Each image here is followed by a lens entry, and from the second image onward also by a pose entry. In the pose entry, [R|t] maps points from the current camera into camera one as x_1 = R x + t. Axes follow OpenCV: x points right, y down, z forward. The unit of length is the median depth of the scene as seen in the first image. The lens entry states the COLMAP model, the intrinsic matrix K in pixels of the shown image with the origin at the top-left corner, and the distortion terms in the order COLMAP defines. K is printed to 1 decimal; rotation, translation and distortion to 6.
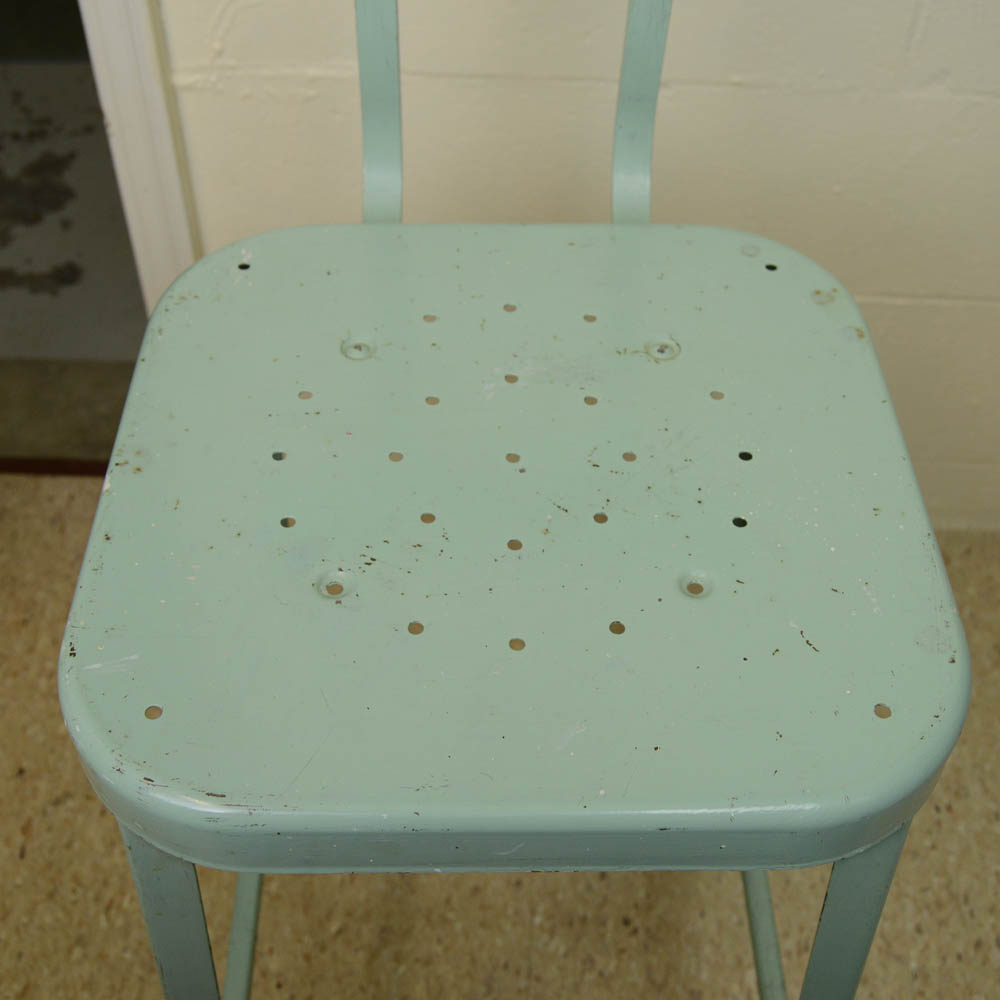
lens RADIAL K [[1314.0, 0, 498.3], [0, 1314.0, 492.5], [0, 0, 1]] dist [-0.075604, 0.000000]
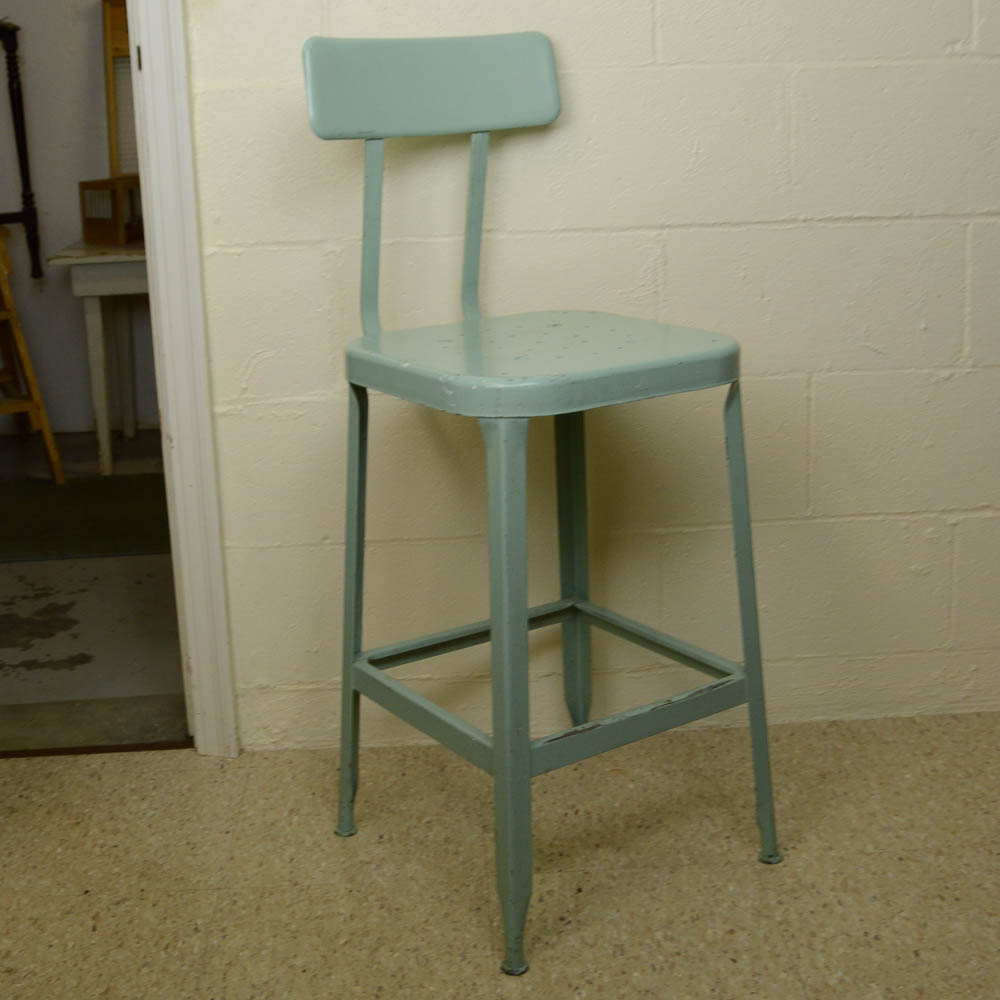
lens RADIAL K [[1551.2, 0, 486.6], [0, 1551.2, 431.1], [0, 0, 1]] dist [-0.076681, 0.000000]
pose [[0.993635, -0.067338, 0.090305, -0.085564], [0.106329, 0.825370, -0.554490, 0.775145], [-0.037197, 0.560563, 0.827276, -0.569414]]
